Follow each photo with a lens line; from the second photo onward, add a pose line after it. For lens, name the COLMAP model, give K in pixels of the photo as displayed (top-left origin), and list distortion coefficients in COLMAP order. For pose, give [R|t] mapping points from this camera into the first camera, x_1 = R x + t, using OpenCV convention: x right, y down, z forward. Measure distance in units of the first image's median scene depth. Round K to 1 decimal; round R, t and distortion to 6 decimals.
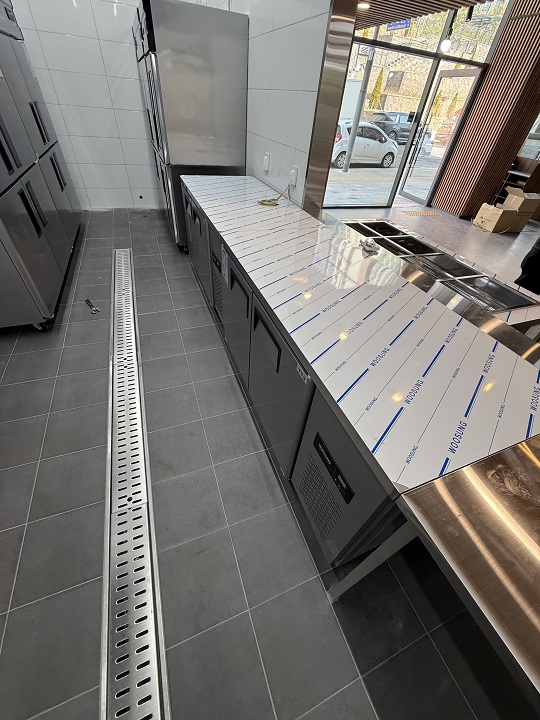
lens RADIAL K [[284.9, 0, 270.4], [0, 284.9, 361.1], [0, 0, 1]] dist [-0.001093, -0.000123]
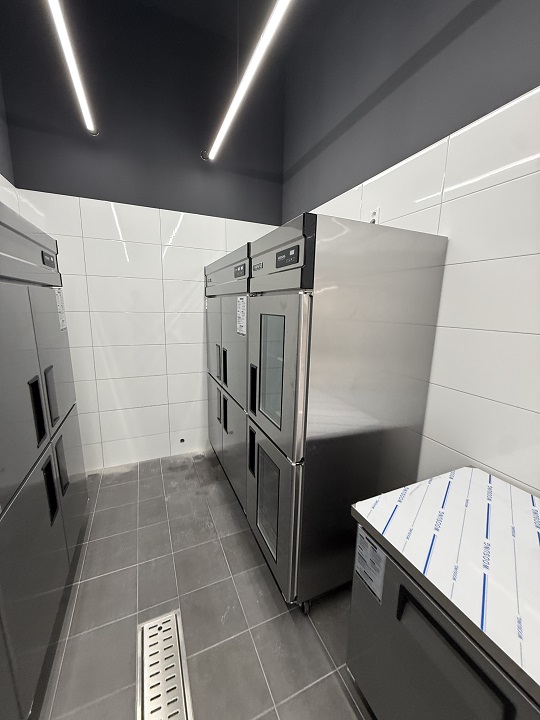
lens RADIAL K [[284.9, 0, 271.5], [0, 284.9, 359.8], [0, 0, 1]] dist [-0.001093, -0.000123]
pose [[0.996939, -0.066393, 0.041286, -0.349154], [0.078182, 0.850059, -0.520853, -0.498079], [-0.000515, 0.522487, 0.852647, 0.435827]]
